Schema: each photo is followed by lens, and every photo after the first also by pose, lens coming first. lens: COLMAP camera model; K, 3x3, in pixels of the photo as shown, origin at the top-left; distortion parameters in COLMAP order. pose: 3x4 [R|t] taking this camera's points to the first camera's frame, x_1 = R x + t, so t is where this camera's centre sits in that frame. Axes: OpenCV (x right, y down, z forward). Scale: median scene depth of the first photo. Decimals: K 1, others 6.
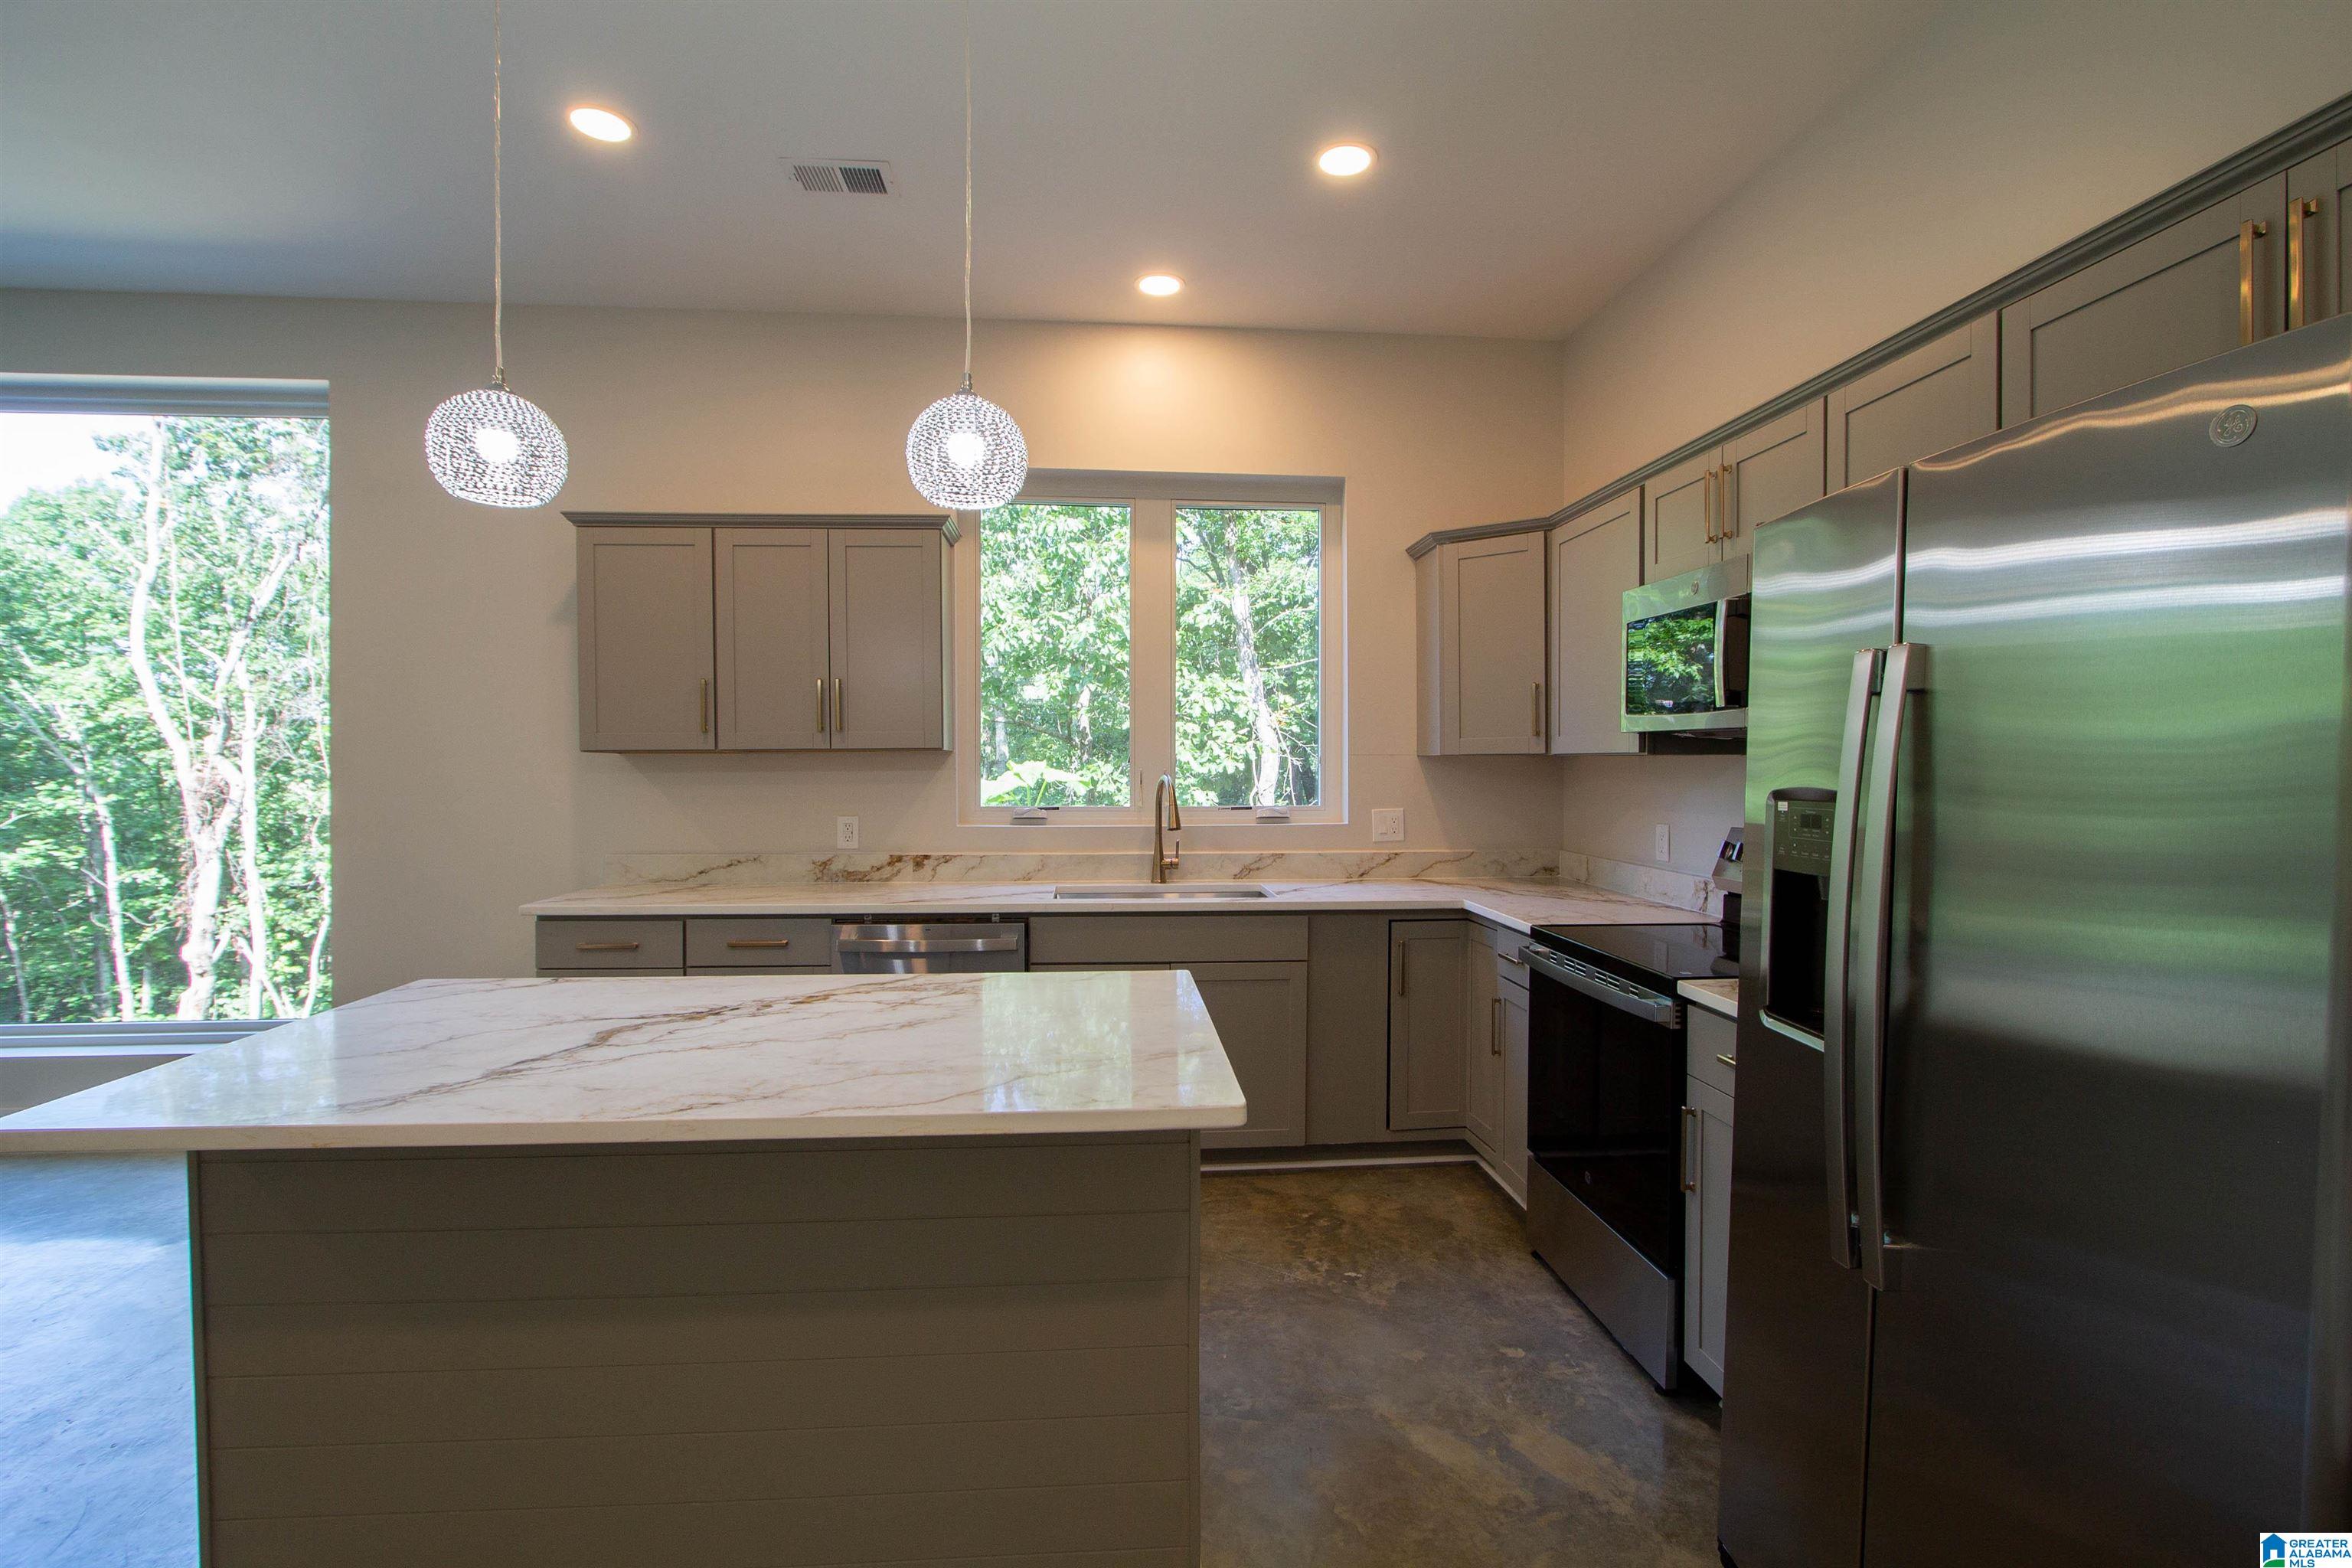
lens RADIAL K [[1103.0, 0, 1191.7], [0, 1103.0, 787.1], [0, 0, 1]] dist [-0.016249, 0.003621]
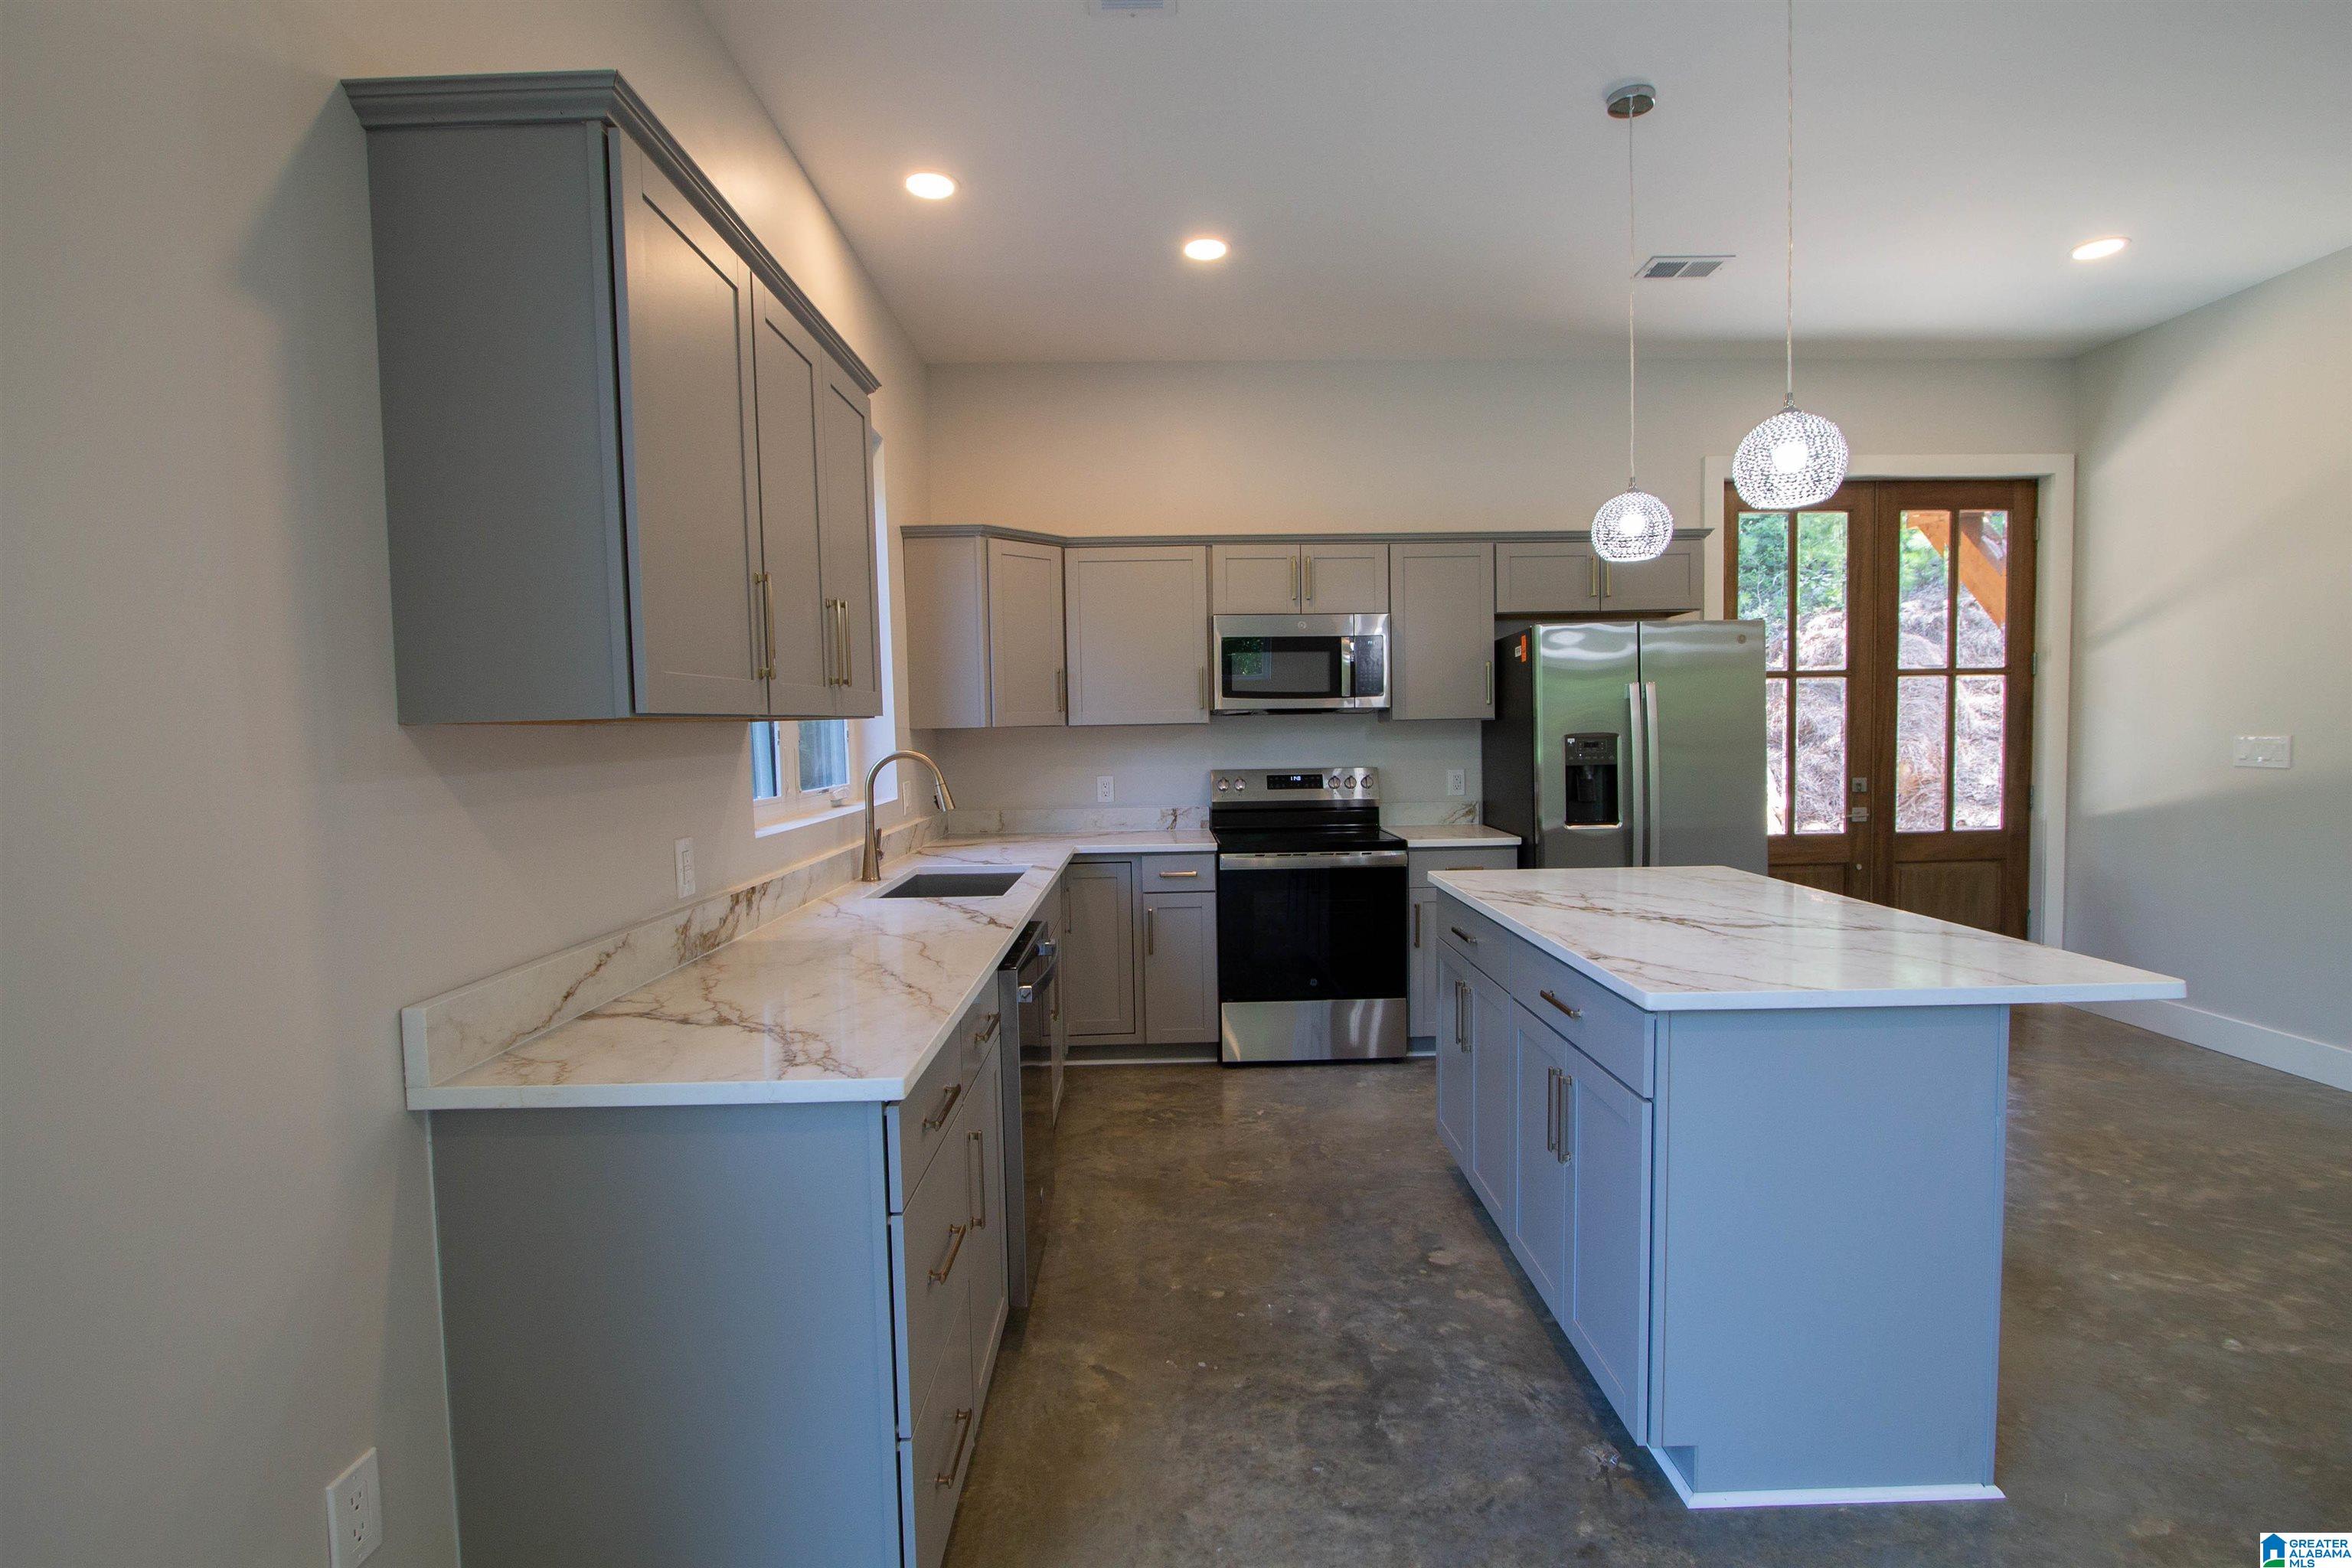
lens RADIAL K [[1103.0, 0, 1193.5], [0, 1103.0, 782.6], [0, 0, 1]] dist [-0.016249, 0.003621]
pose [[0.064532, -0.050885, 0.996617, -0.939633], [0.040956, 0.997993, 0.048303, -0.019871], [-0.997075, 0.037700, 0.066487, 0.784126]]
